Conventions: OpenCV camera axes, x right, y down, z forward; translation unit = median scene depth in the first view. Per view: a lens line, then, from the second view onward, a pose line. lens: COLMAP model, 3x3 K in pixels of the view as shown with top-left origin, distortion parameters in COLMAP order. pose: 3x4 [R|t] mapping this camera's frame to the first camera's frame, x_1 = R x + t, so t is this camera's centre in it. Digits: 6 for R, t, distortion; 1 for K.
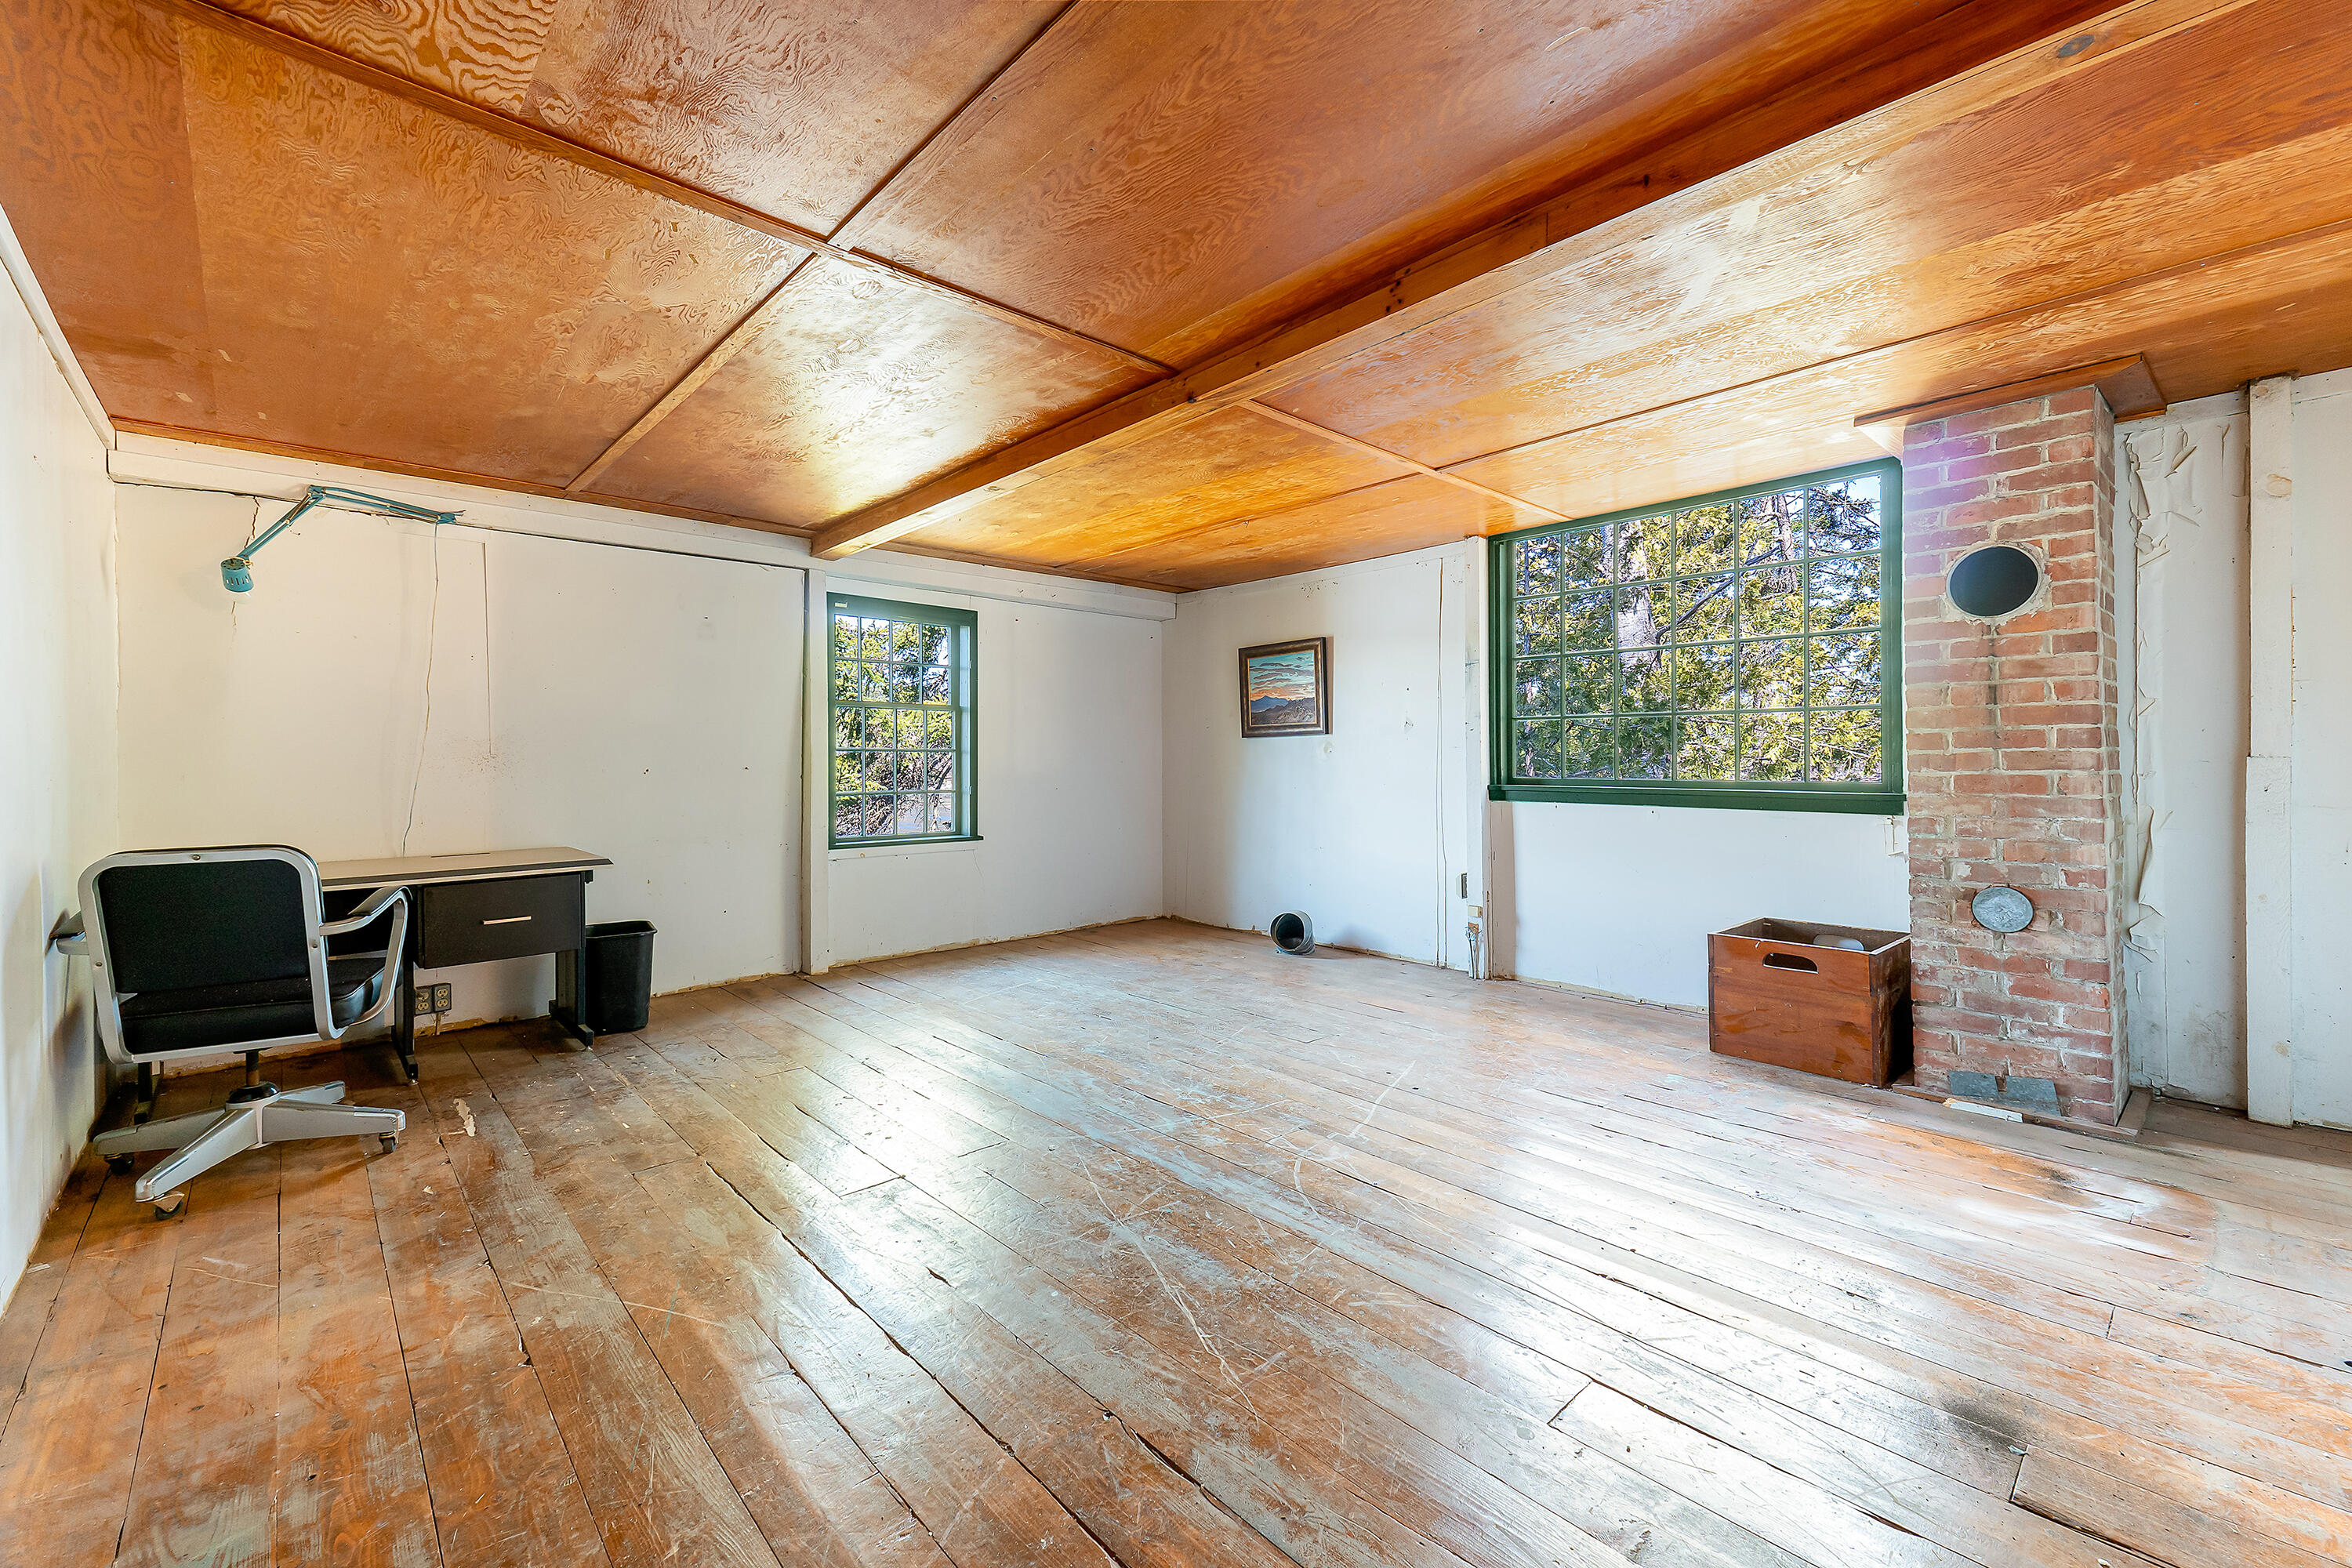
lens RADIAL K [[971.4, 0, 1177.9], [0, 971.4, 762.2], [0, 0, 1]] dist [0.002060, 0.000111]
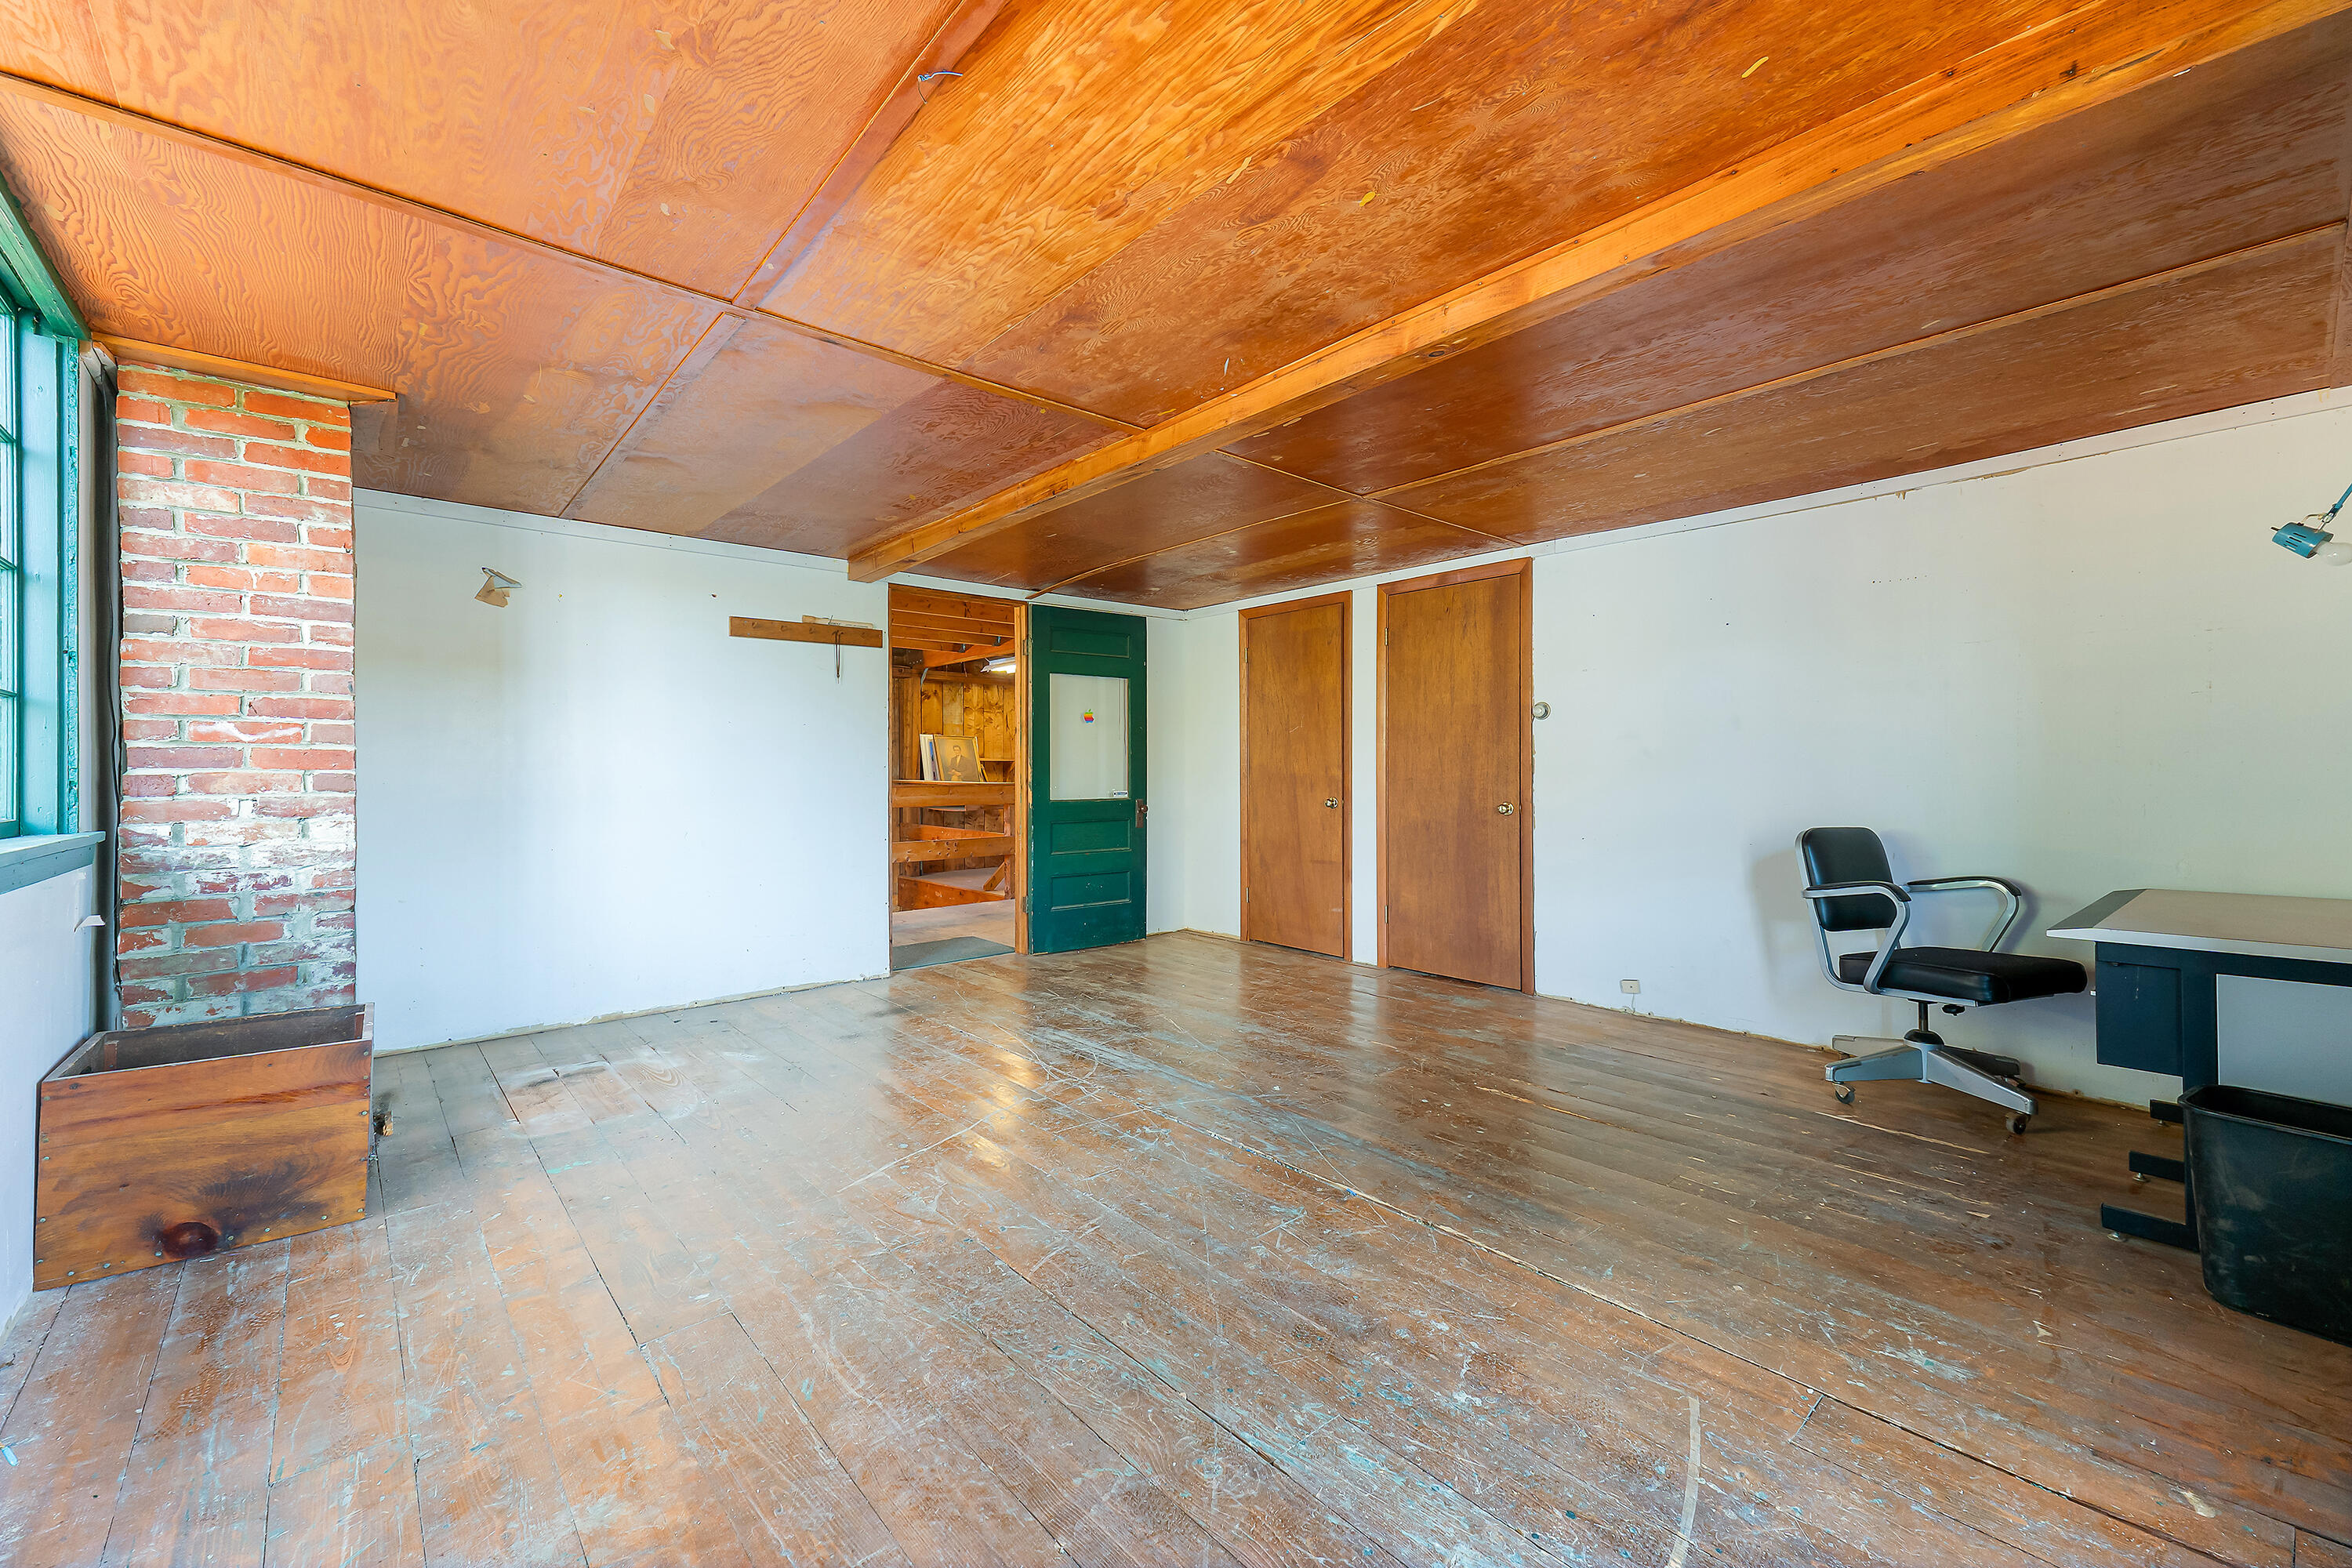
lens RADIAL K [[971.4, 0, 1167.2], [0, 971.4, 778.1], [0, 0, 1]] dist [0.002060, 0.000111]
pose [[-0.999102, 0.009780, 0.041223, -0.039454], [0.010066, 0.999927, 0.006721, -0.006136], [-0.041154, 0.007130, -0.999127, 1.955227]]
